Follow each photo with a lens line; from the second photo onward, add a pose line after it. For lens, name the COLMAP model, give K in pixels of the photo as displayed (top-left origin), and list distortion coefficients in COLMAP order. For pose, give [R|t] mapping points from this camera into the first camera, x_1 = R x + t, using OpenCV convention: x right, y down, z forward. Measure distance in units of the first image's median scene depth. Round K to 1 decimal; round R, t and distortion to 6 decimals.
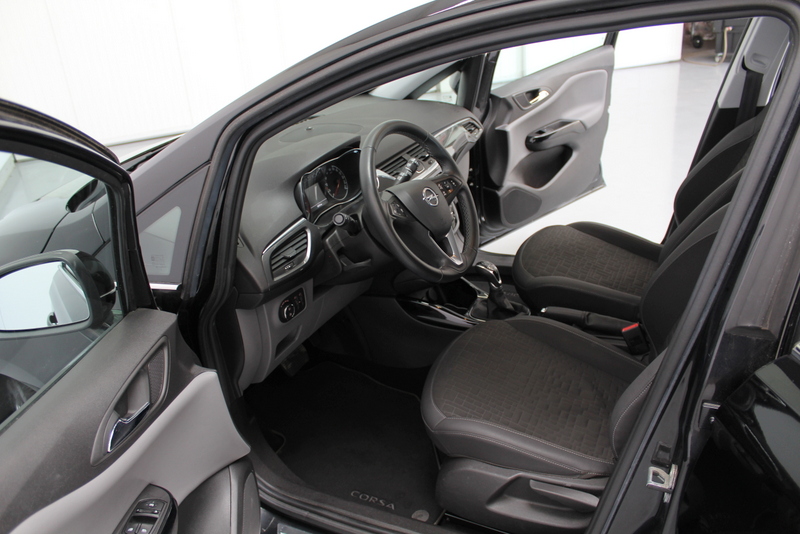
lens RADIAL K [[669.8, 0, 400.0], [0, 669.8, 267.0], [0, 0, 1]] dist [-0.158715, 0.117180]
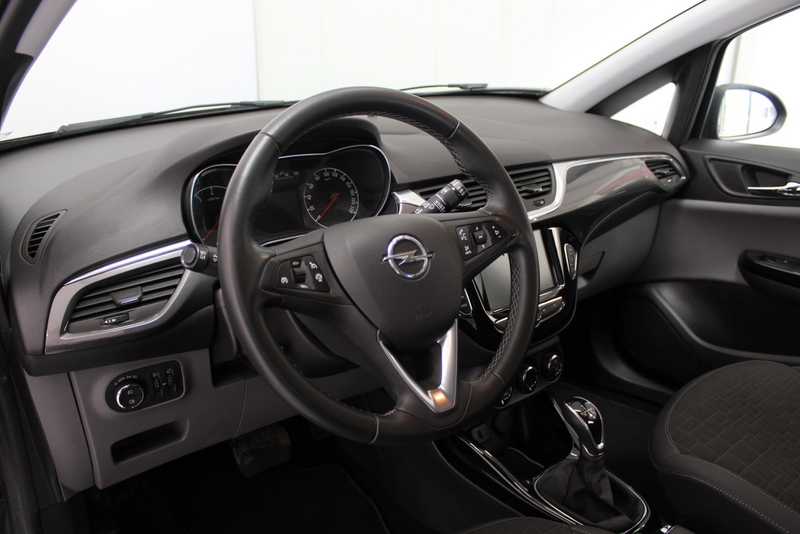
lens RADIAL K [[669.8, 0, 400.0], [0, 669.8, 267.0], [0, 0, 1]] dist [-0.158715, 0.117180]
pose [[0.894202, 0.238425, -0.378888, 0.213047], [-0.257216, 0.966353, 0.001056, -0.094964], [0.366391, 0.096511, 0.925442, 0.550395]]
